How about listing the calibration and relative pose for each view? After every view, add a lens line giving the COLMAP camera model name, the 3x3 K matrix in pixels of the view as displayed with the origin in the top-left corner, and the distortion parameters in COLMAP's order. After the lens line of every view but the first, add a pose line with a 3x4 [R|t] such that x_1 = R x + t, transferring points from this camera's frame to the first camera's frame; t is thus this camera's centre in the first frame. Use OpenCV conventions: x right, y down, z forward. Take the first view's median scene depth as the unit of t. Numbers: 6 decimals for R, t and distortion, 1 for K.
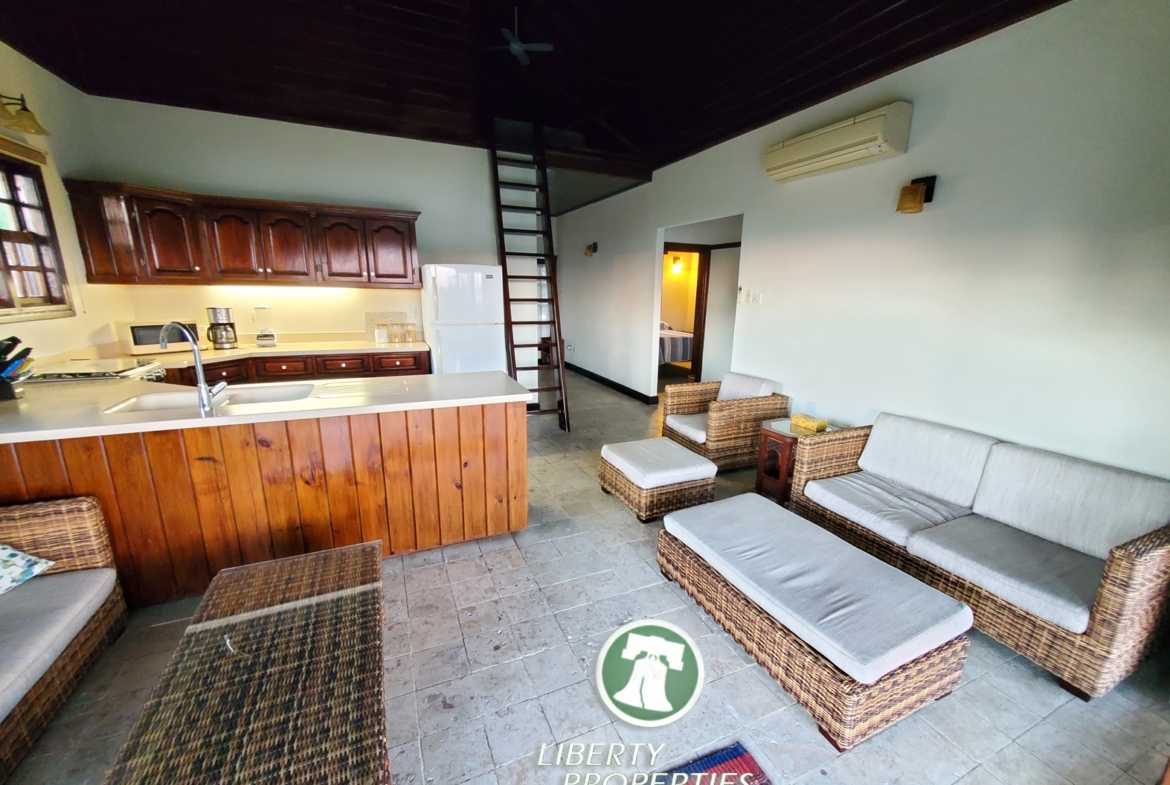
lens RADIAL K [[465.6, 0, 594.6], [0, 465.6, 403.0], [0, 0, 1]] dist [-0.000952, -0.001071]
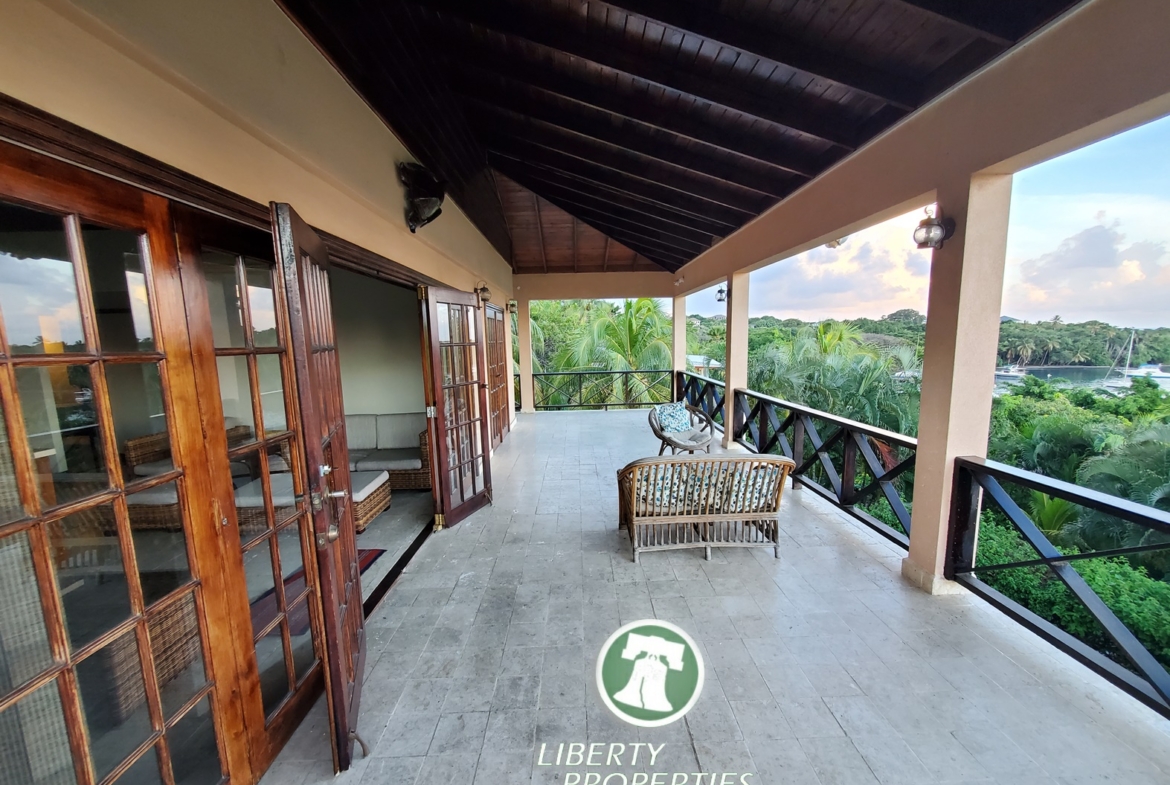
lens RADIAL K [[465.6, 0, 594.6], [0, 465.6, 403.0], [0, 0, 1]] dist [-0.000952, -0.001071]
pose [[0.377116, -0.158746, 0.912460, -1.014004], [0.249562, 0.966178, 0.064948, 0.200651], [-0.891909, 0.203223, 0.403978, -1.105065]]
